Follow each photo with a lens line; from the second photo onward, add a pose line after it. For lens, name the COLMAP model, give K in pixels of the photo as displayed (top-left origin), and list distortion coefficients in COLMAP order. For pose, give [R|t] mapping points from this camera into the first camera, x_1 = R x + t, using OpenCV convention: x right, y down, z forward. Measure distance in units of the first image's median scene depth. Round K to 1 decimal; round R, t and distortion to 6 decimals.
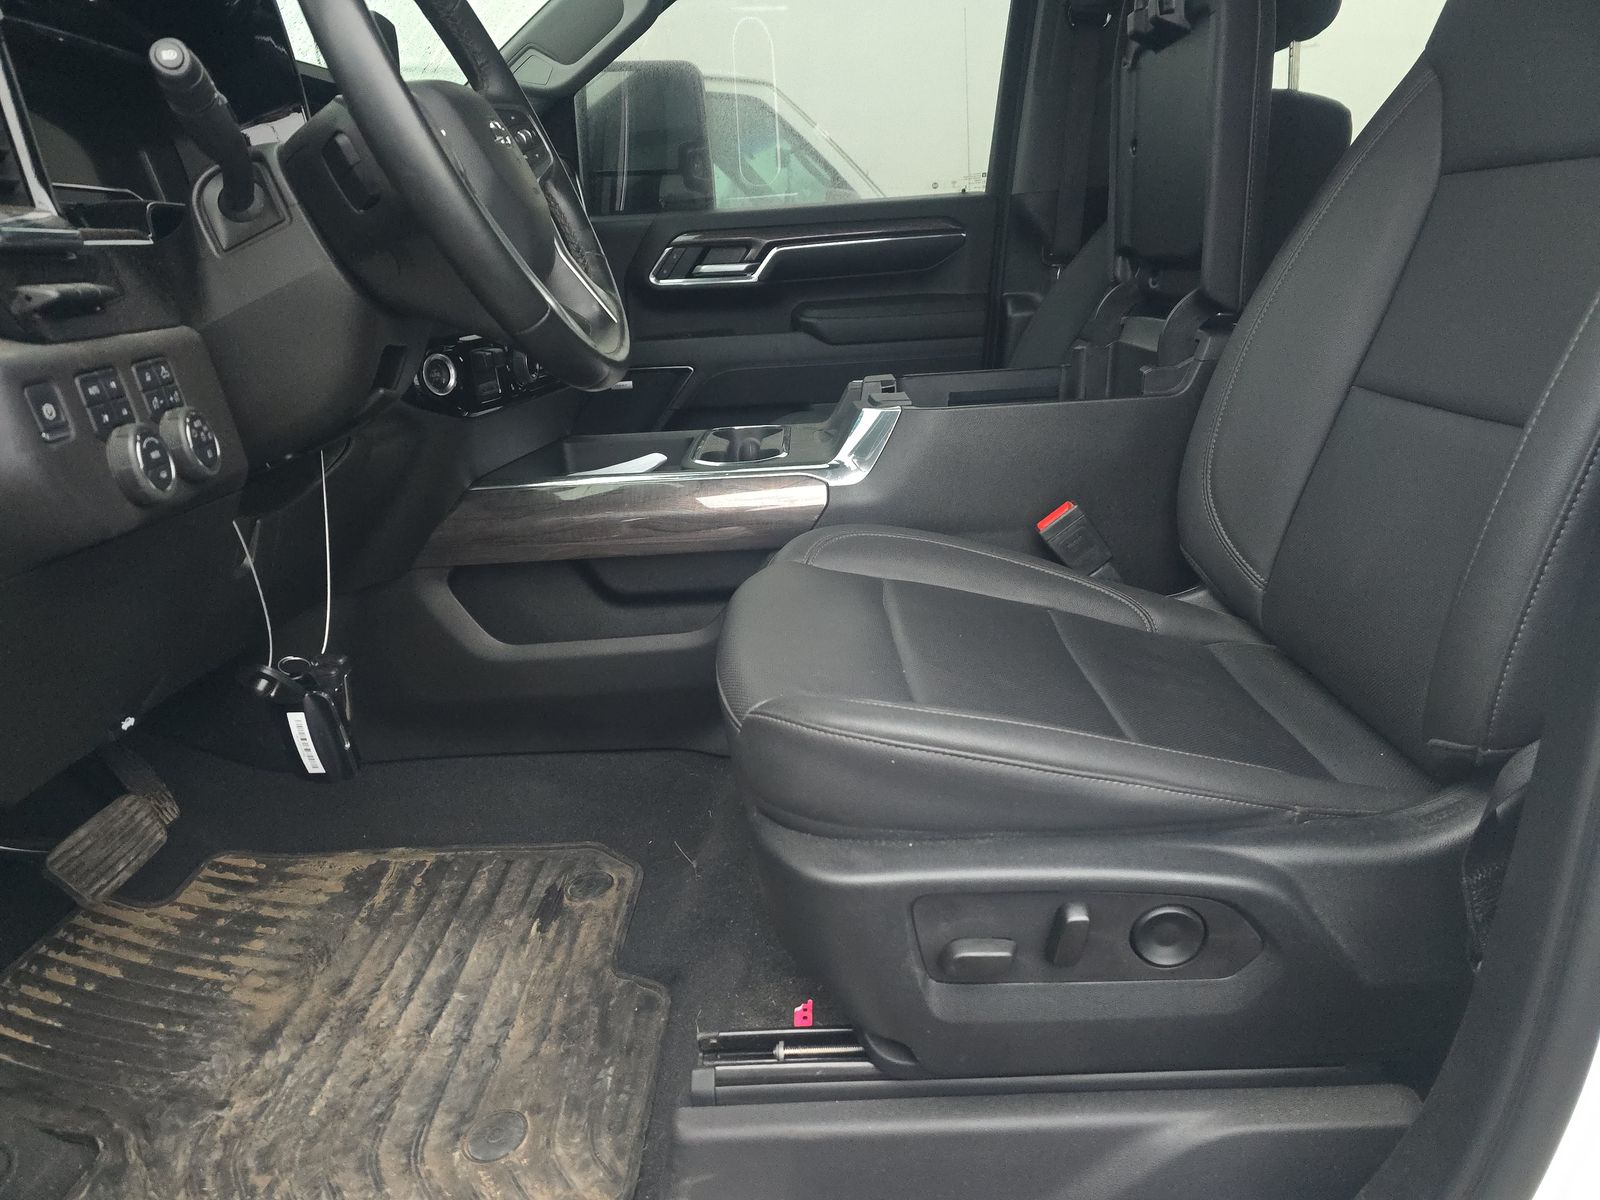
lens RADIAL K [[1075.6, 0, 798.8], [0, 1075.6, 576.2], [0, 0, 1]] dist [0.061347, -0.052195]
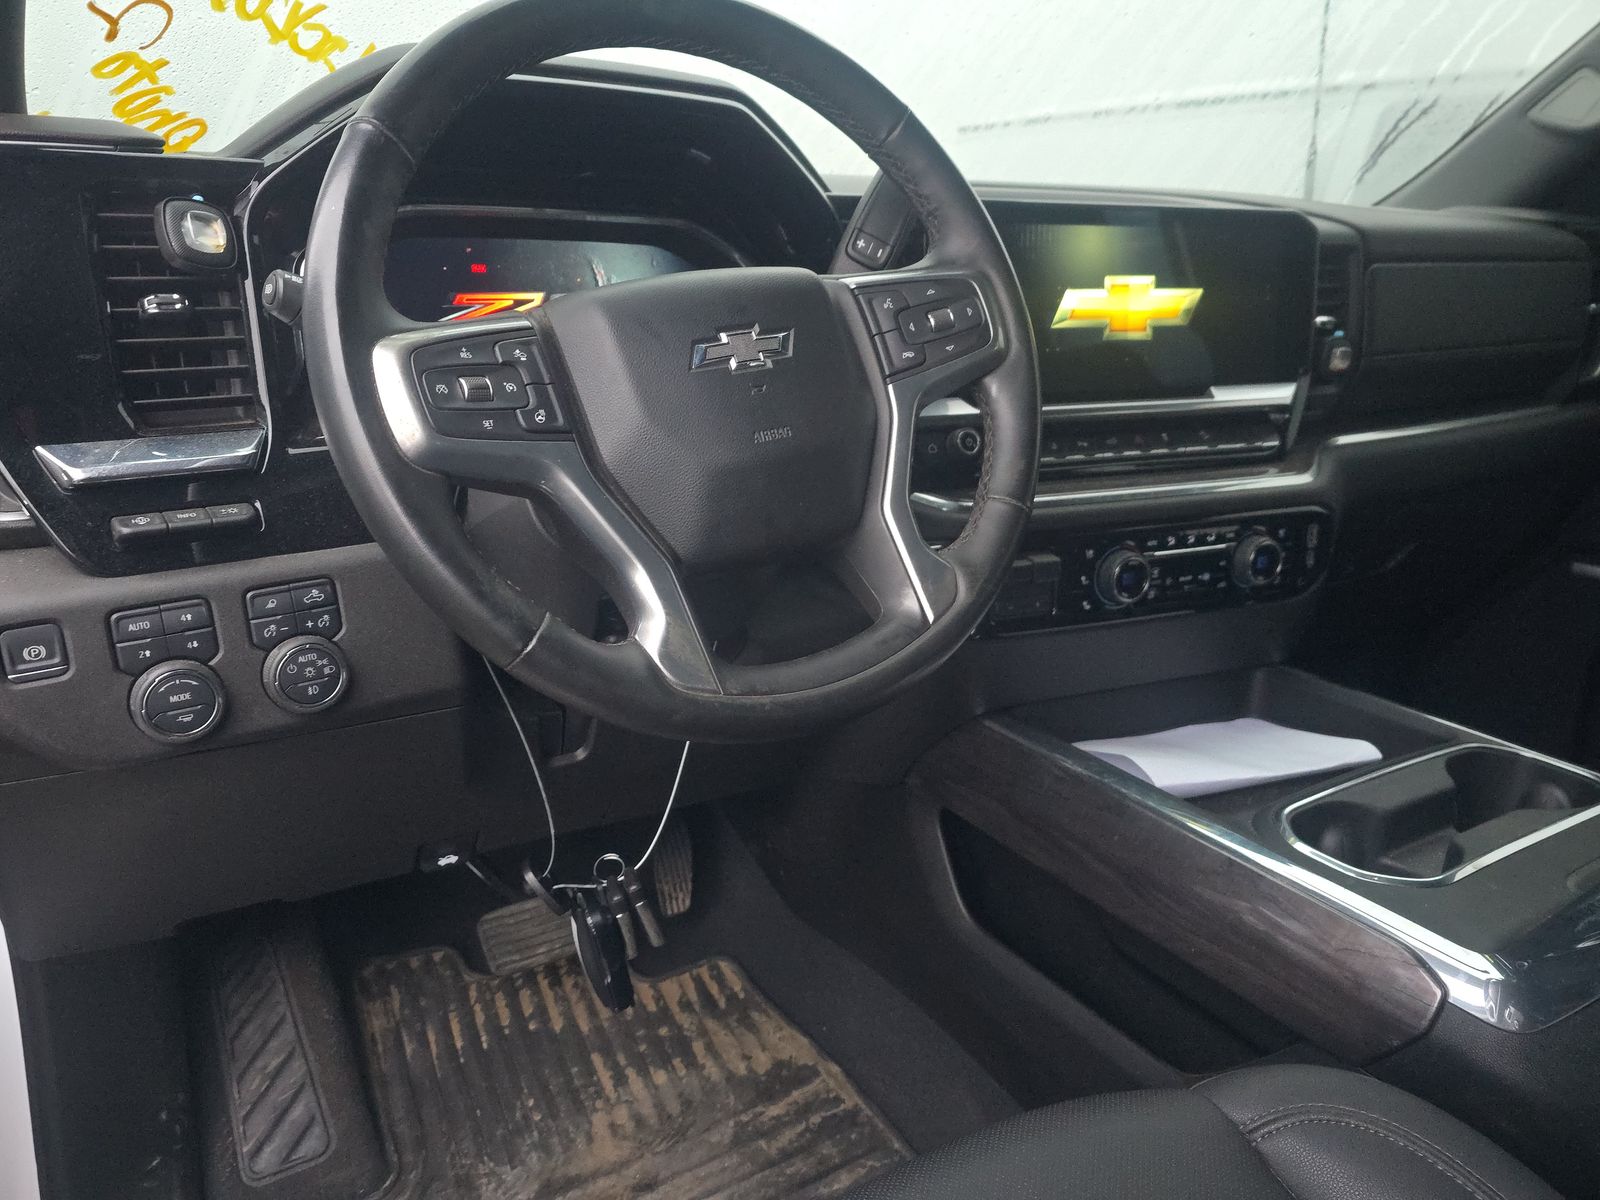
lens RADIAL K [[1075.6, 0, 798.8], [0, 1075.6, 576.2], [0, 0, 1]] dist [0.061347, -0.052195]
pose [[0.493246, 0.278325, -0.824162, 0.247300], [-0.265003, 0.950476, 0.162382, -0.281515], [0.828542, 0.138311, 0.542576, 0.496183]]
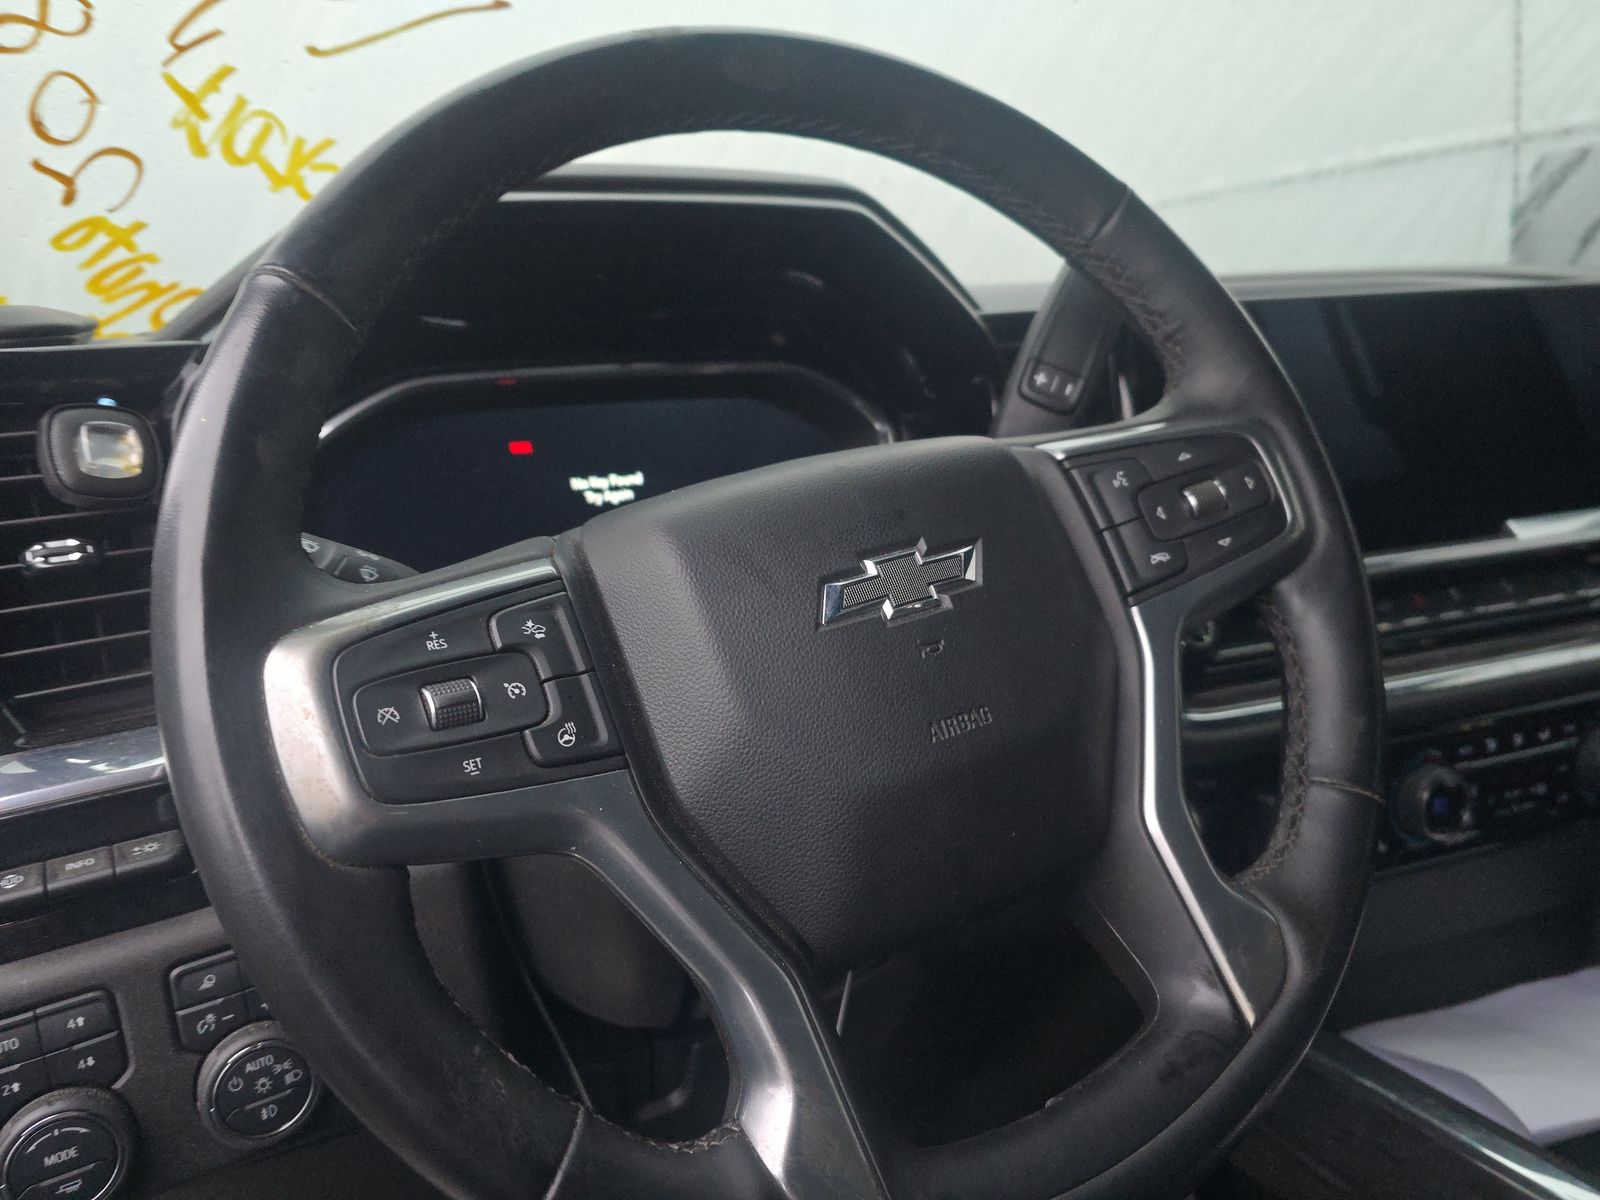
lens RADIAL K [[1075.6, 0, 798.8], [0, 1075.6, 576.2], [0, 0, 1]] dist [0.061347, -0.052195]
pose [[0.408631, 0.169742, -0.896776, 0.052255], [-0.204707, 0.974566, 0.091188, -0.316822], [0.889447, 0.146314, 0.432986, 0.574386]]
